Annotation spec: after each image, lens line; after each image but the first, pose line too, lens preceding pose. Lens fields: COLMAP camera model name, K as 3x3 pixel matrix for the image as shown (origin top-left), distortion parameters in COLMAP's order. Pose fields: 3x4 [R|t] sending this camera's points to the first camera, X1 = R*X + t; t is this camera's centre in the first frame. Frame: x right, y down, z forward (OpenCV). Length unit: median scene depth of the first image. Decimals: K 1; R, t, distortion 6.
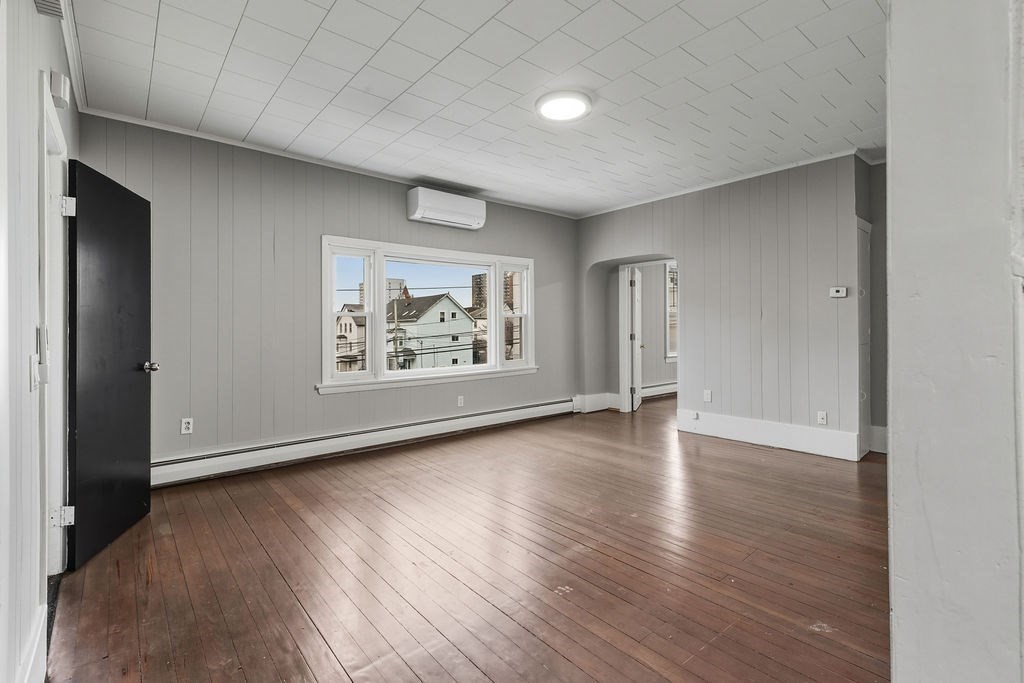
lens RADIAL K [[465.2, 0, 514.6], [0, 465.2, 318.8], [0, 0, 1]] dist [0.004283, -0.001439]
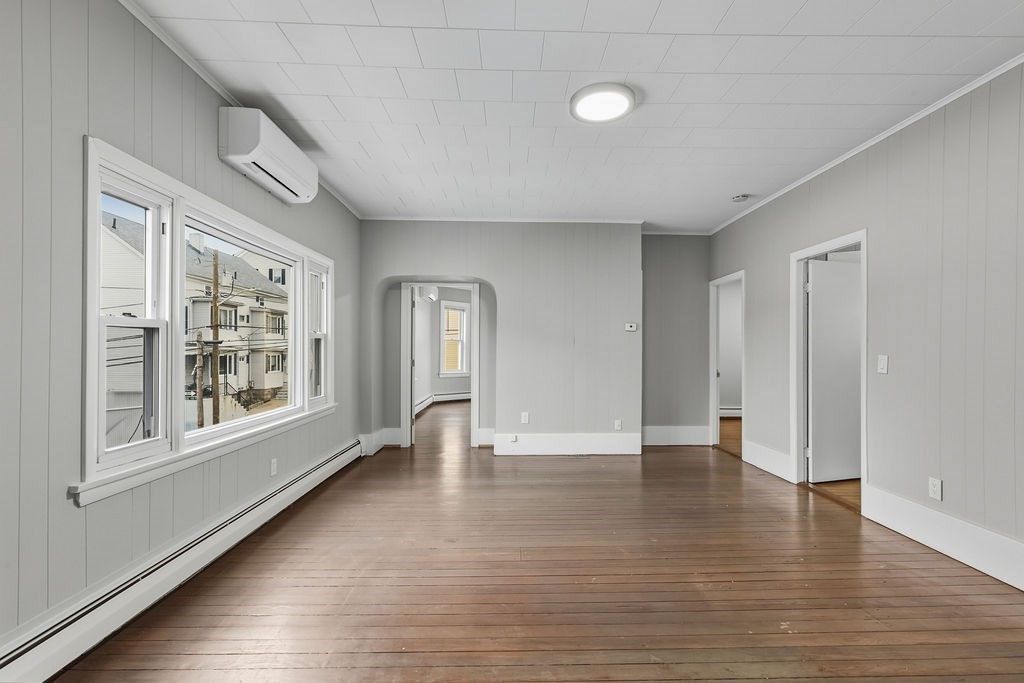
lens RADIAL K [[465.2, 0, 516.9], [0, 465.2, 348.0], [0, 0, 1]] dist [0.004283, -0.001439]
pose [[0.622451, 0.013263, 0.782546, -0.419536], [-0.021488, 0.999769, 0.000147, 0.006222], [-0.782364, -0.016907, 0.622592, 0.351235]]
